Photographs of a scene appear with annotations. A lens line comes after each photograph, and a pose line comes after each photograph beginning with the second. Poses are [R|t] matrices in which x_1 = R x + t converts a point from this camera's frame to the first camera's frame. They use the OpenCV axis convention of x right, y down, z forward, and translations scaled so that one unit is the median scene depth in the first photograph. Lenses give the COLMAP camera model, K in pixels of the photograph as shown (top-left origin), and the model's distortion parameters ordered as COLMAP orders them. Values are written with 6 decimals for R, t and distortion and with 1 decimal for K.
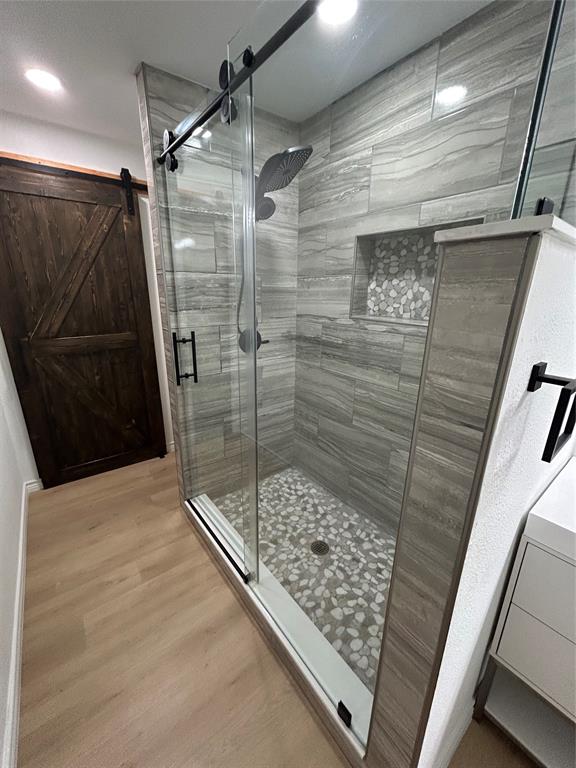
lens RADIAL K [[308.2, 0, 288.2], [0, 308.2, 384.4], [0, 0, 1]] dist [-0.001852, 0.001020]
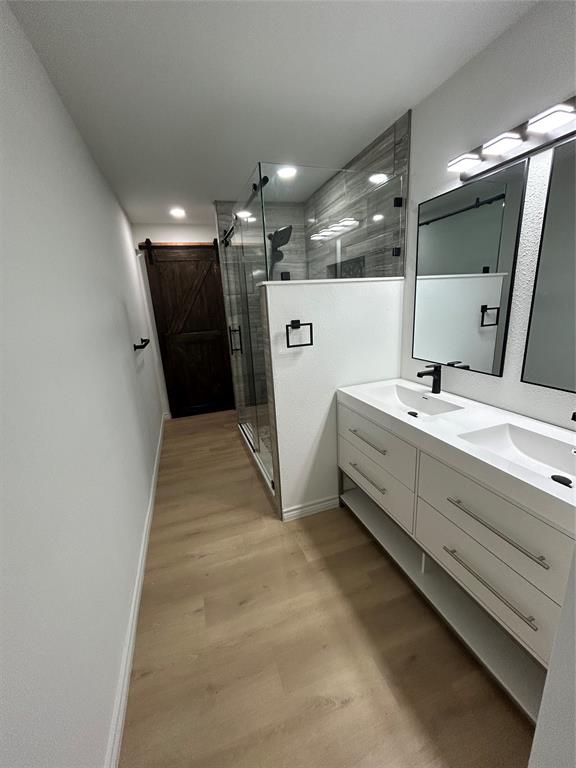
lens RADIAL K [[308.2, 0, 288.5], [0, 308.2, 383.7], [0, 0, 1]] dist [-0.001852, 0.001020]
pose [[0.944264, 0.019499, -0.328610, 0.476870], [-0.029599, 0.999230, -0.025760, 0.177707], [0.327854, 0.034051, 0.944114, -0.527999]]
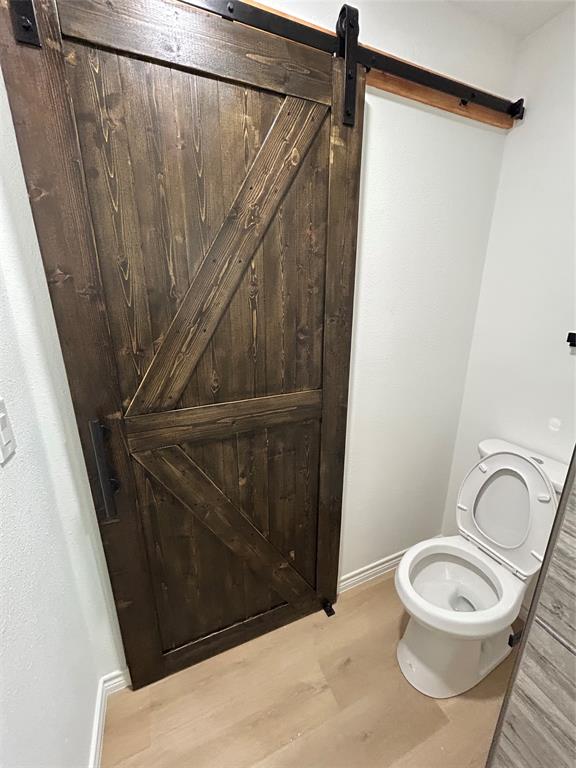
lens RADIAL K [[308.2, 0, 289.5], [0, 308.2, 386.9], [0, 0, 1]] dist [-0.001852, 0.001020]
pose [[0.968520, 0.049004, -0.244065, -0.481833], [-0.056357, 0.998140, -0.023233, -0.180275], [0.242473, 0.036256, 0.969481, 0.598281]]
